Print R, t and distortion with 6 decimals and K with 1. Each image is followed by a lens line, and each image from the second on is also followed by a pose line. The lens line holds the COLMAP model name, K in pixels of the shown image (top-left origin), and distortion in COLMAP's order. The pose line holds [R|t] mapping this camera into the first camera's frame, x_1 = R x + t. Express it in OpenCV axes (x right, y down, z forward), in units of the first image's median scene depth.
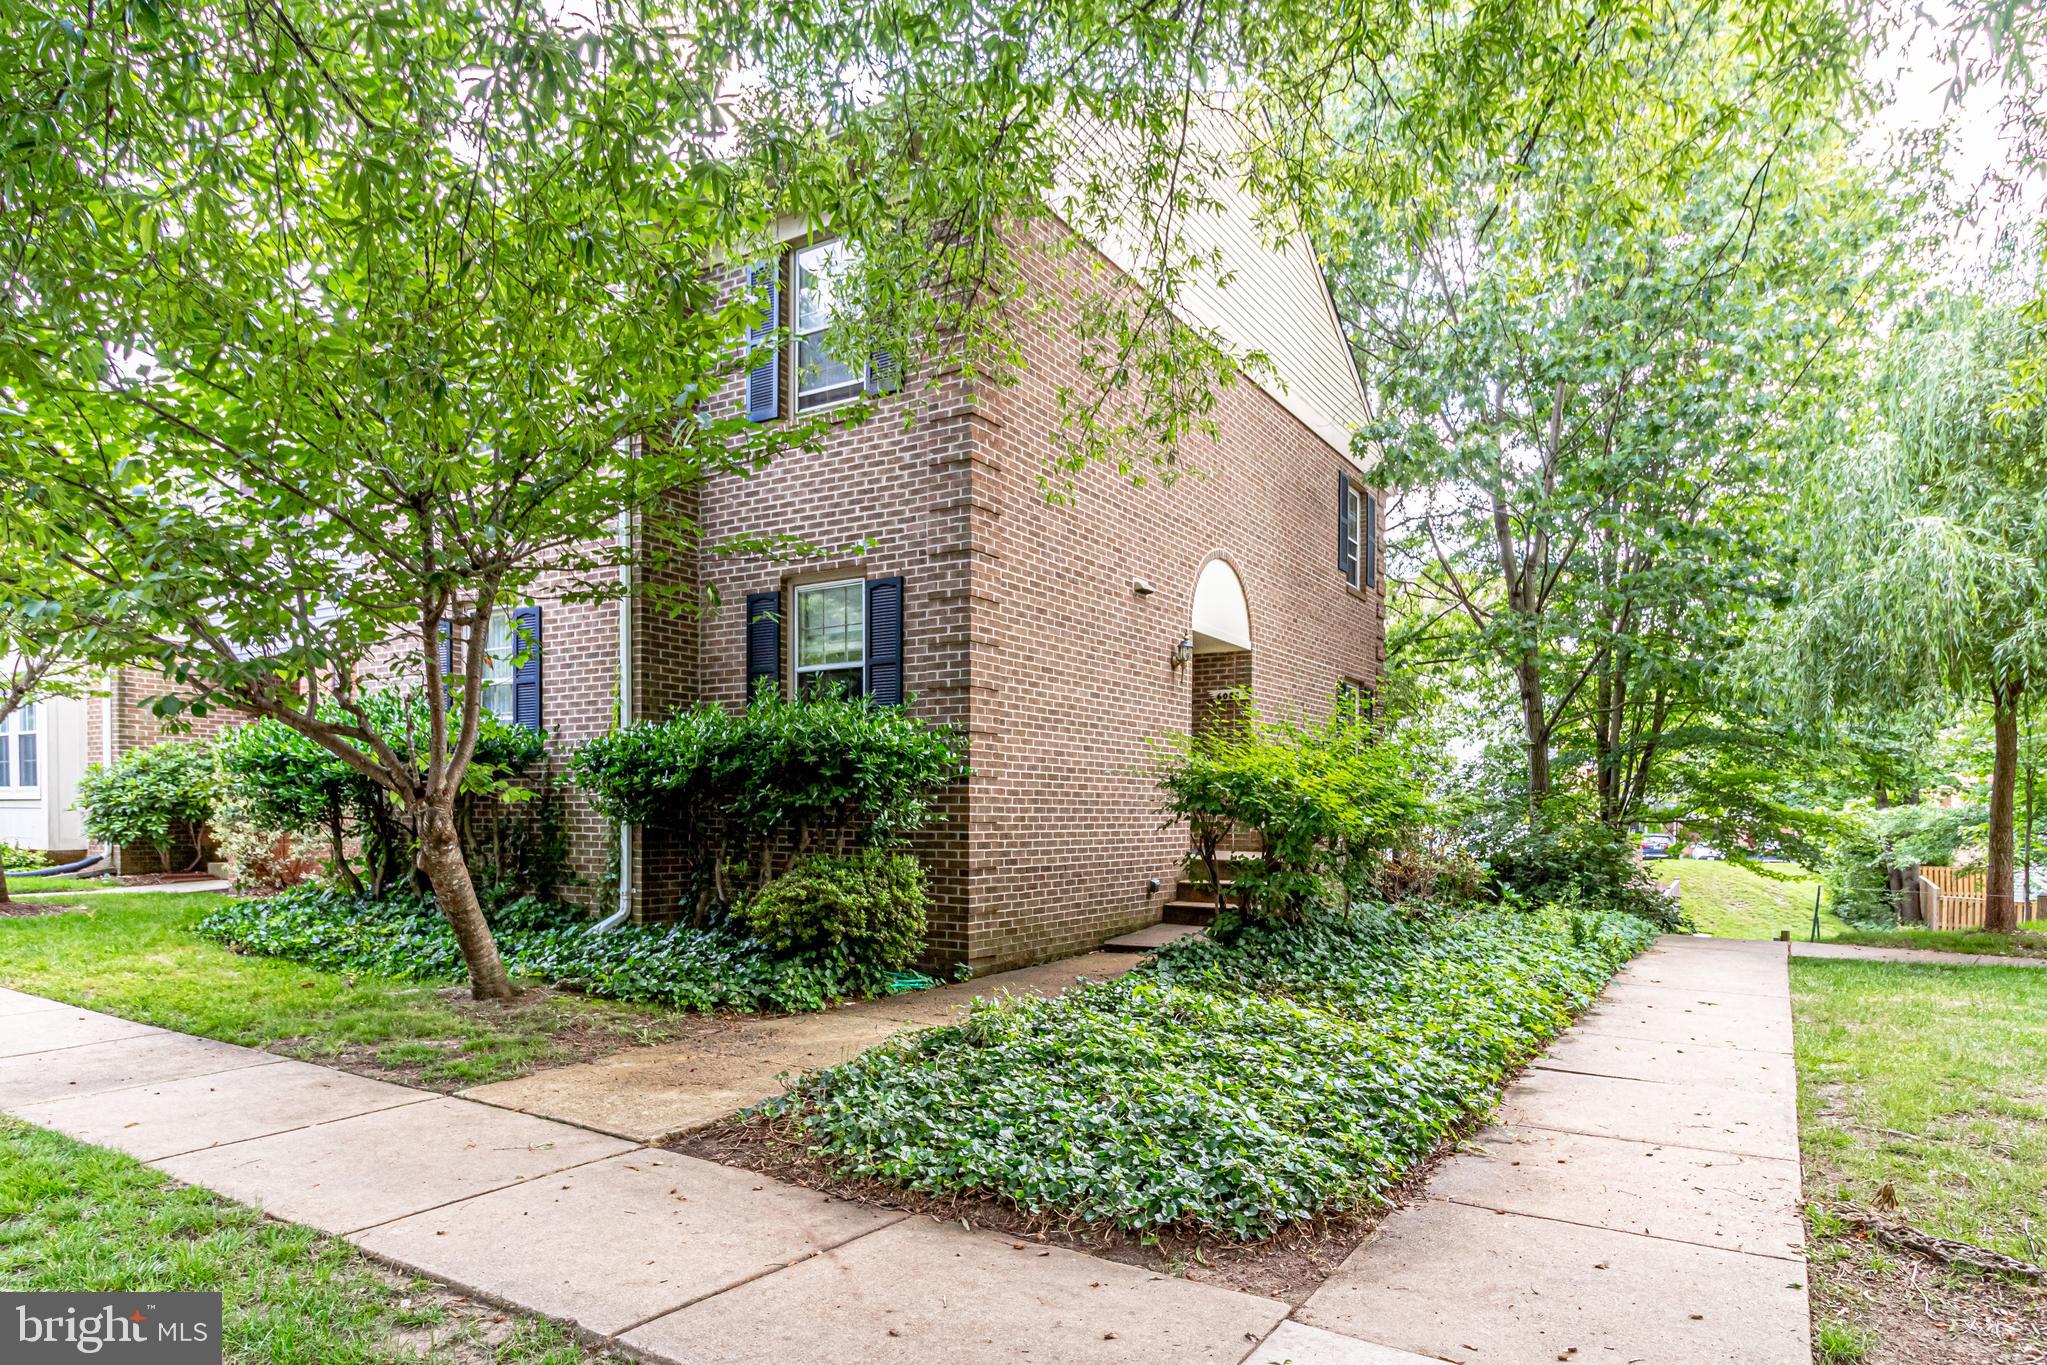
lens RADIAL K [[1200.8, 0, 1017.8], [0, 1200.8, 807.1], [0, 0, 1]] dist [0.001714, -0.000138]
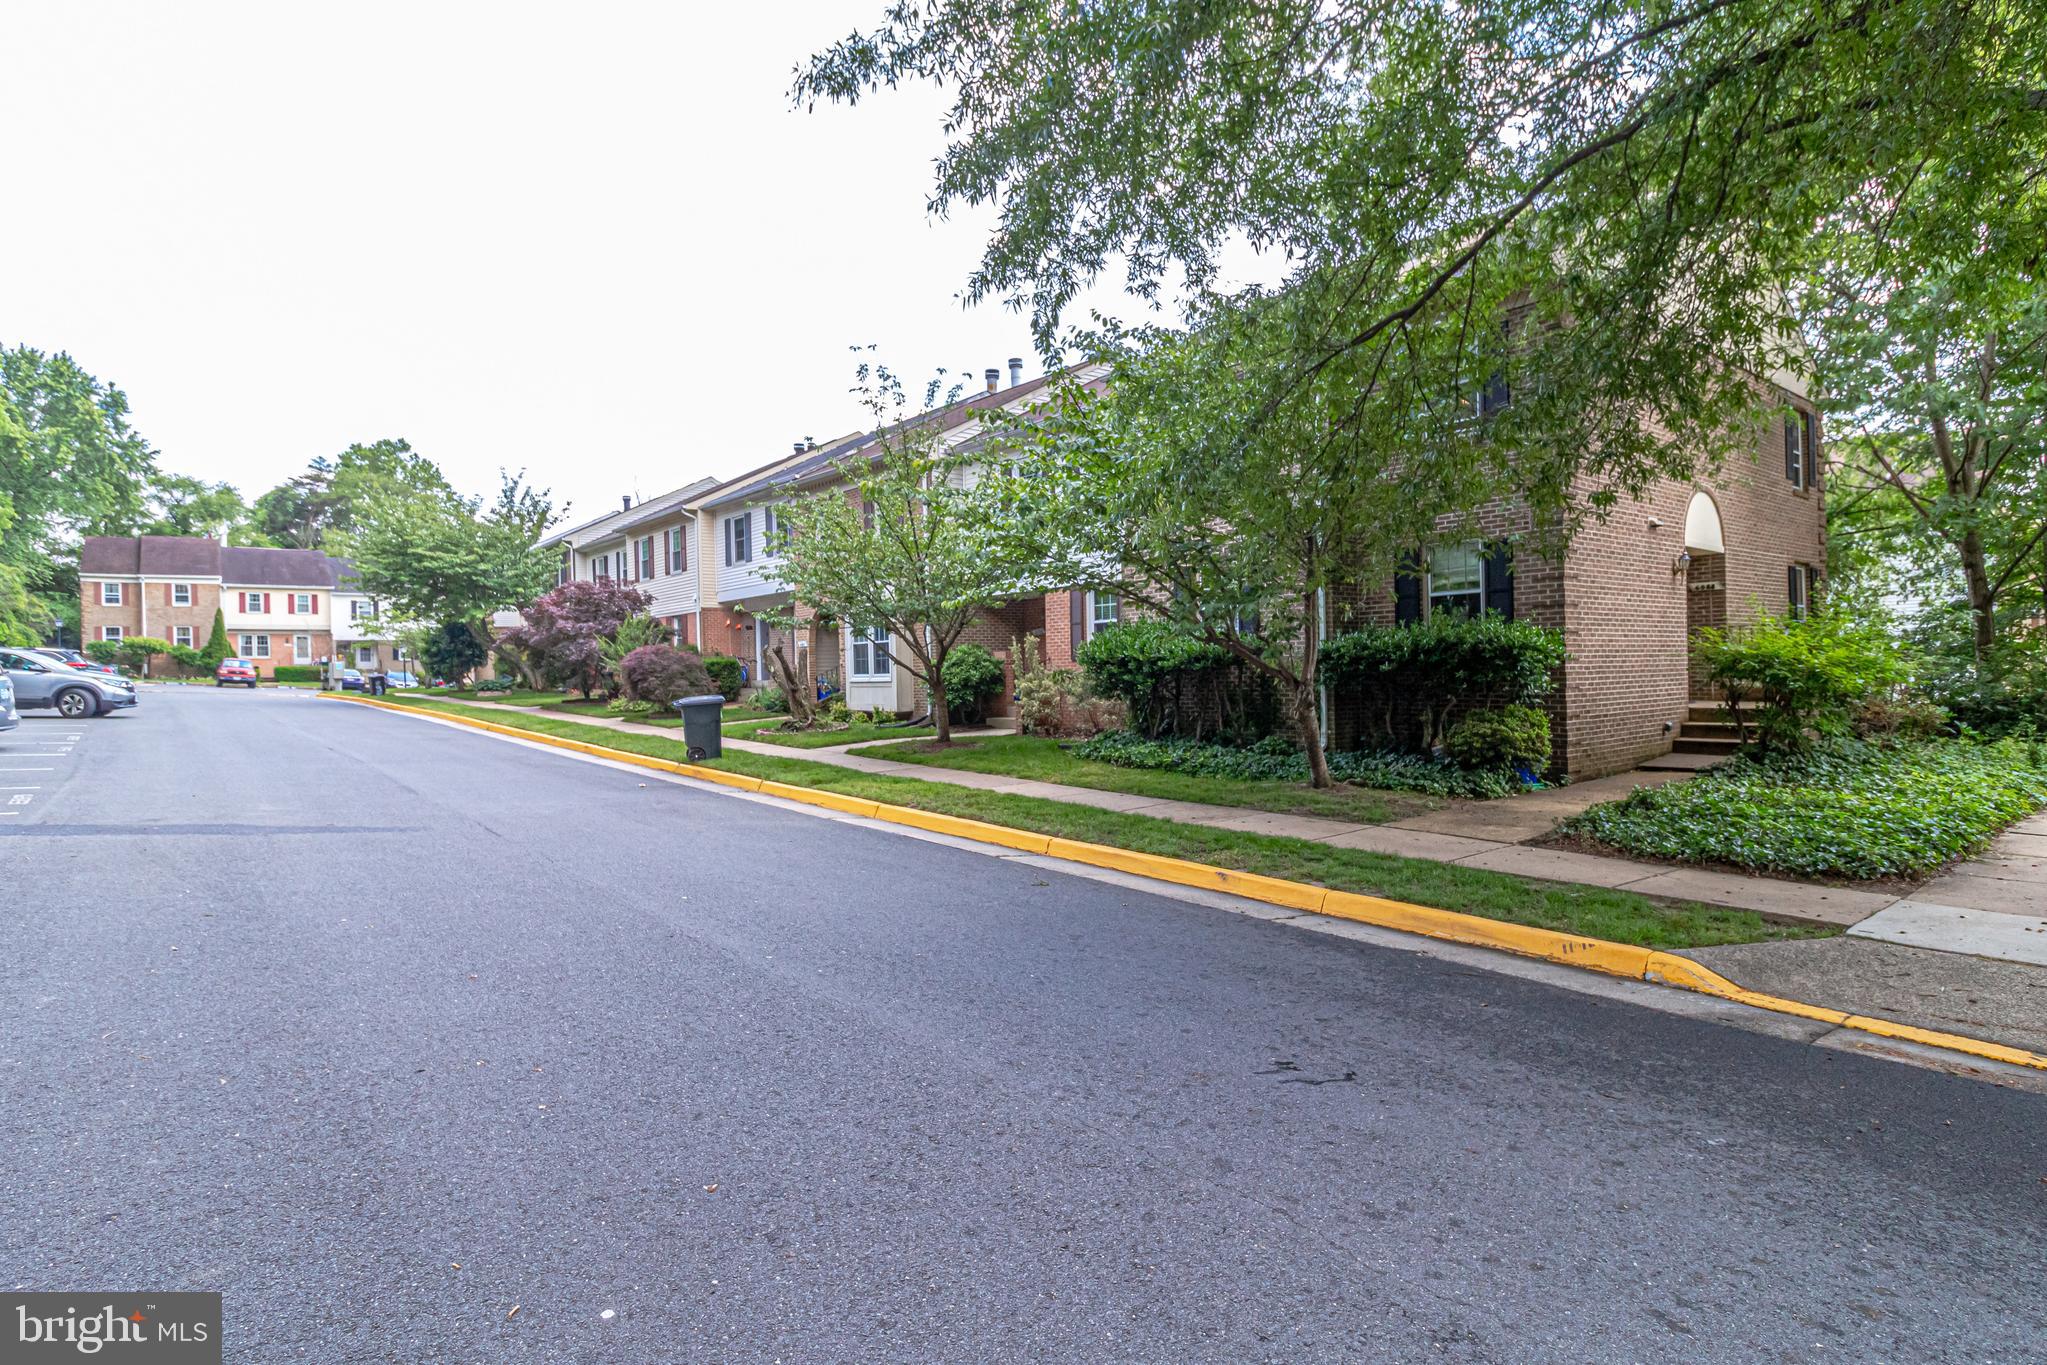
lens RADIAL K [[1057.6, 0, 1027.5], [0, 1057.6, 651.2], [0, 0, 1]] dist [-0.001449, -0.000381]
pose [[0.949519, -0.030833, -0.312191, -0.227103], [0.027058, 0.999499, -0.016419, -0.026307], [0.312541, 0.007143, 0.949877, -0.467194]]
